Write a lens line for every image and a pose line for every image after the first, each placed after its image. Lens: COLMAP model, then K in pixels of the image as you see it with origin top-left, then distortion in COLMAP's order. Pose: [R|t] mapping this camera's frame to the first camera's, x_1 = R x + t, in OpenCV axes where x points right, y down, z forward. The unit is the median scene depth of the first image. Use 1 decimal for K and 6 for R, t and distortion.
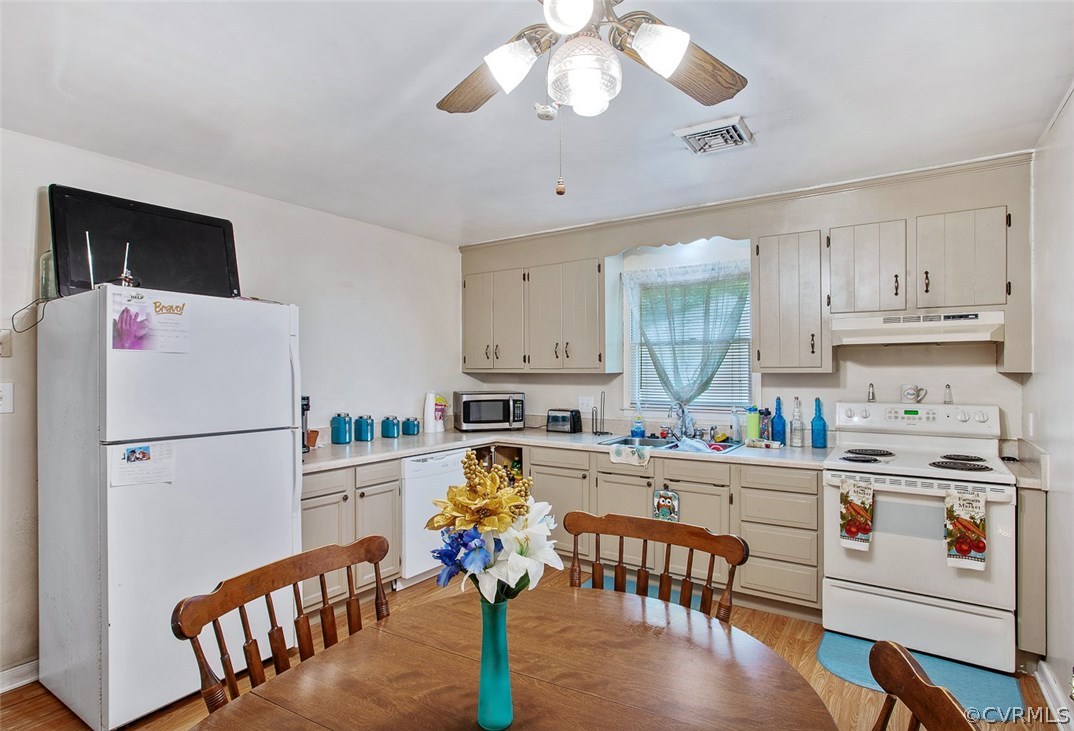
lens RADIAL K [[555.4, 0, 537.0], [0, 555.4, 365.5], [0, 0, 1]] dist [-0.002024, 0.000198]
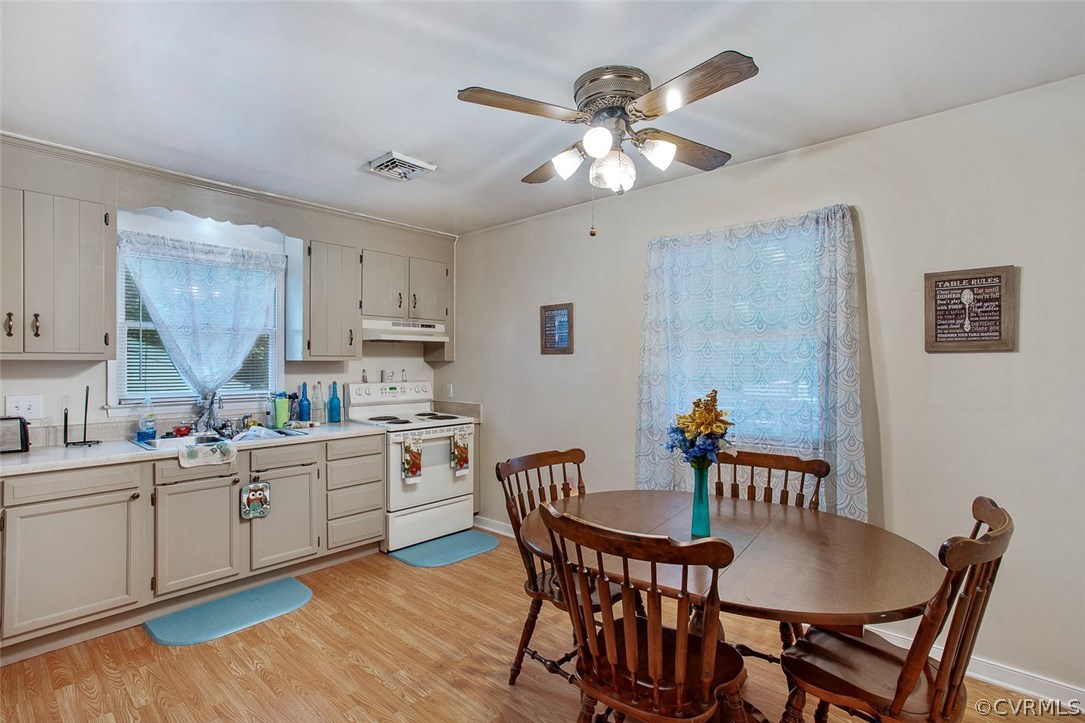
lens RADIAL K [[529.0, 0, 542.5], [0, 529.0, 361.5], [0, 0, 1]] dist [-0.002418, -0.000003]
pose [[0.156408, 0.005712, 0.987676, -0.592811], [-0.010094, 0.999940, -0.004184, 0.015022], [-0.987641, -0.009315, 0.156457, 0.374988]]
